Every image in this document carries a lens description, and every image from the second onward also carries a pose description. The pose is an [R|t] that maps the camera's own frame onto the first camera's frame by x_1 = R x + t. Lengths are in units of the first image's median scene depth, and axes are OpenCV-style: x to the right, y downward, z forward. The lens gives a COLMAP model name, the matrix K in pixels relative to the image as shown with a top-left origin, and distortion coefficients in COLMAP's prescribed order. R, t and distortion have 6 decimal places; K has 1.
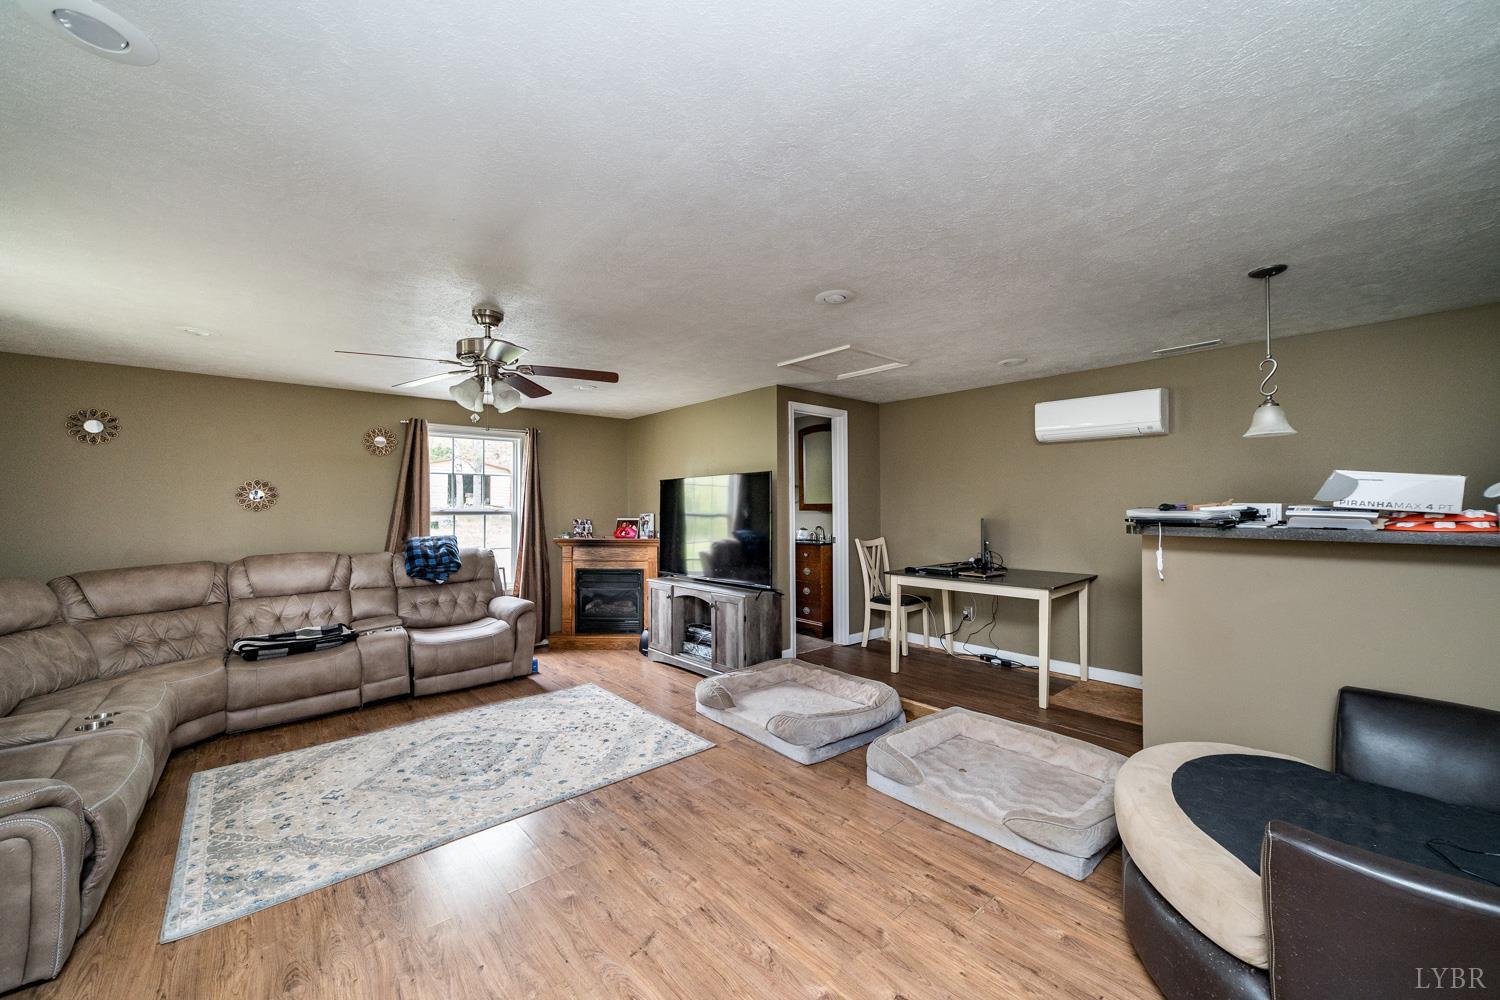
lens RADIAL K [[566.4, 0, 741.6], [0, 566.4, 503.5], [0, 0, 1]] dist [-0.001033, 0.000025]
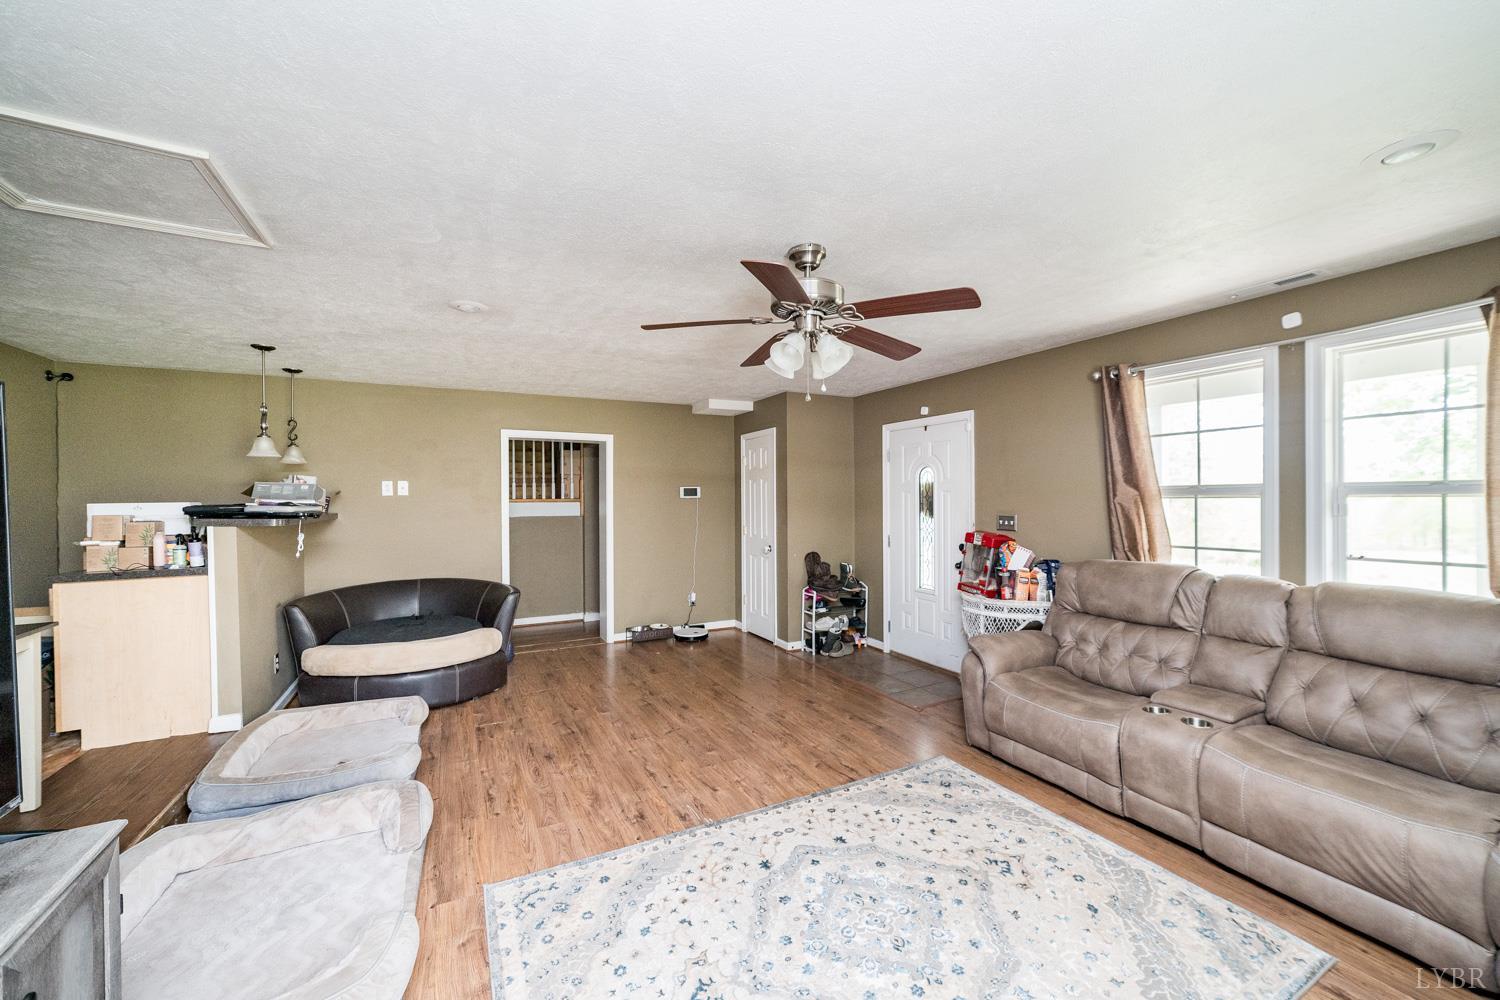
lens RADIAL K [[566.4, 0, 751.9], [0, 566.4, 500.8], [0, 0, 1]] dist [-0.001033, 0.000025]
pose [[-0.975597, 0.009349, 0.219370, -0.589474], [0.009150, 0.999956, -0.001921, 0.008289], [-0.219378, 0.000133, -0.975640, 1.925867]]
